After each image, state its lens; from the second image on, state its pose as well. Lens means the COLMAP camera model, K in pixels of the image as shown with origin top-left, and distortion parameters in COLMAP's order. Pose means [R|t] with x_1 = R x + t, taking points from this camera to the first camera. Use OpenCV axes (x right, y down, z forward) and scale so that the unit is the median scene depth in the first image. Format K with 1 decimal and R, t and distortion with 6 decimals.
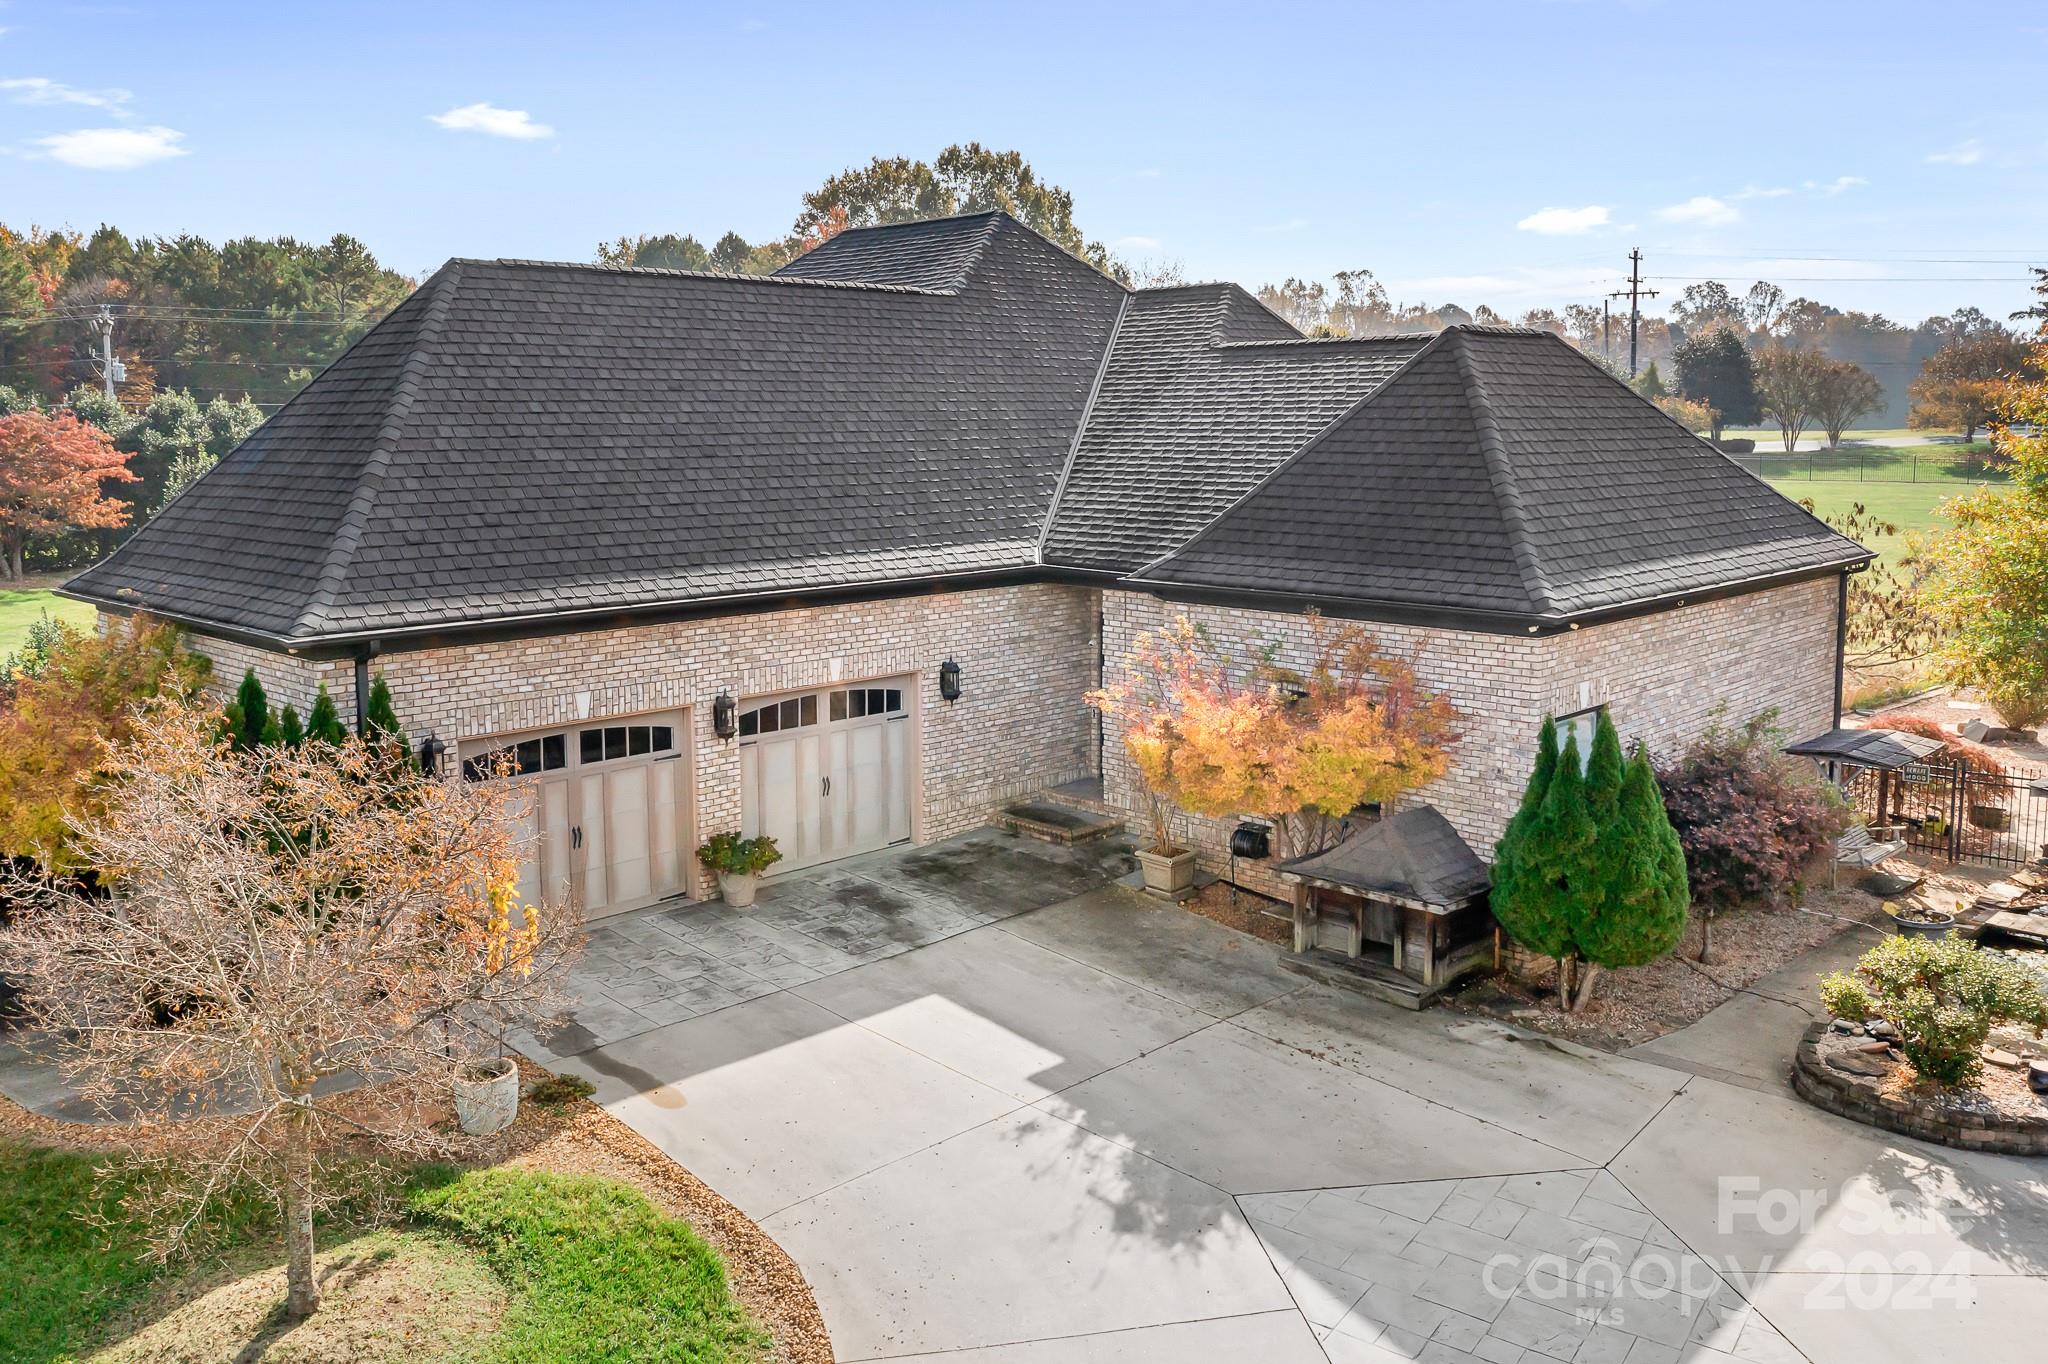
lens RADIAL K [[1672.1, 0, 1025.0], [0, 1672.1, 605.9], [0, 0, 1]] dist [-0.013609, -0.008430]
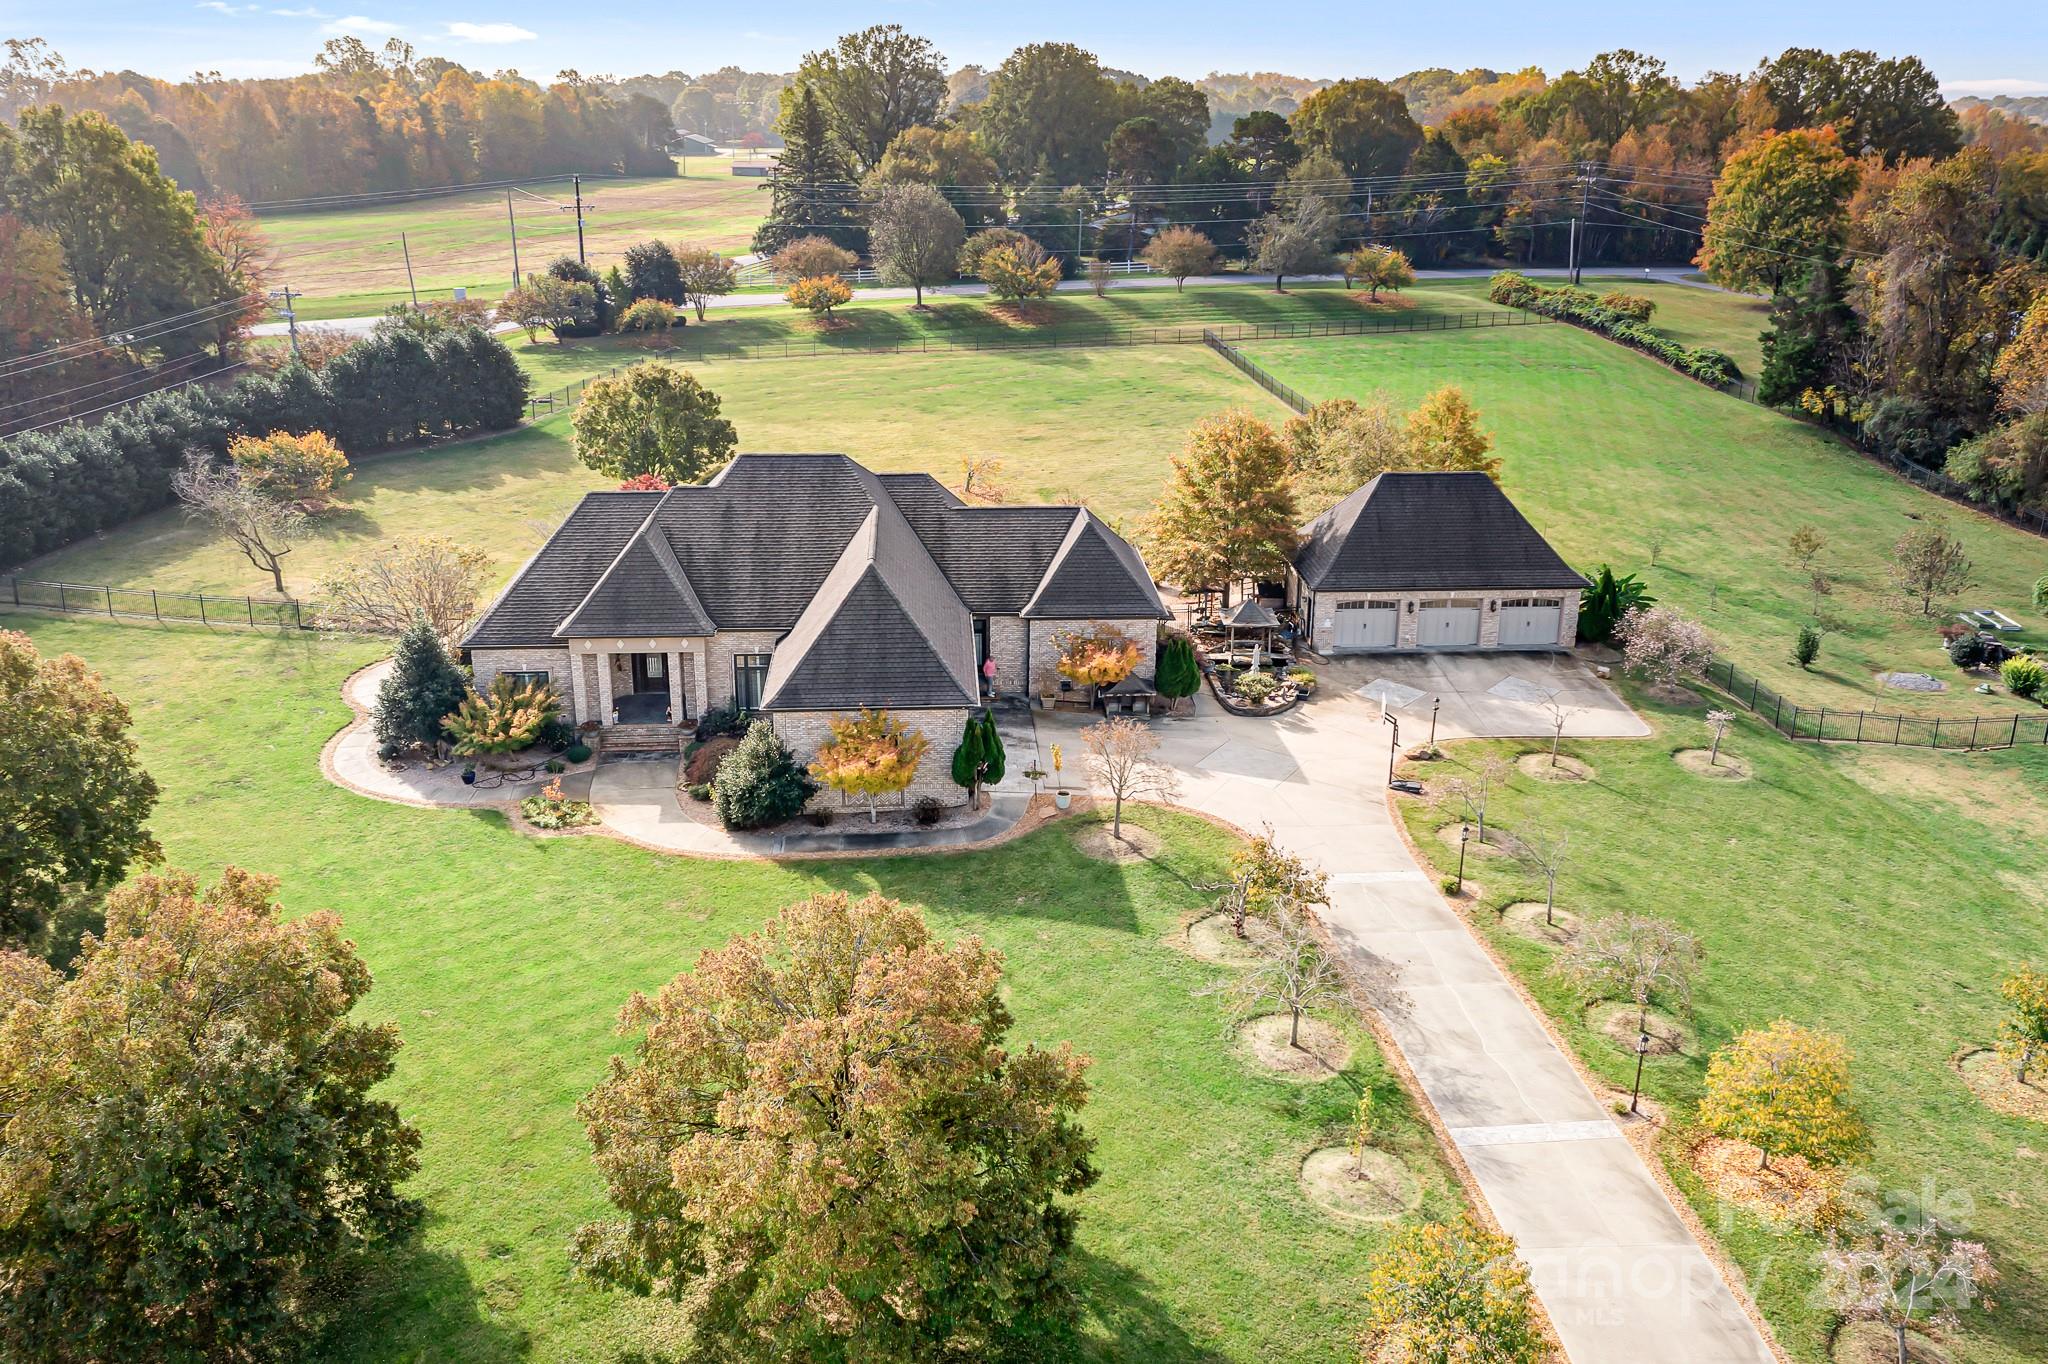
lens RADIAL K [[1672.1, 0, 1025.0], [0, 1672.1, 605.9], [0, 0, 1]] dist [-0.013609, -0.008430]
pose [[0.667529, -0.215684, 0.712661, -2.306488], [0.073354, 0.971520, 0.225318, -0.789254], [-0.740962, -0.098129, 0.664339, -1.156152]]
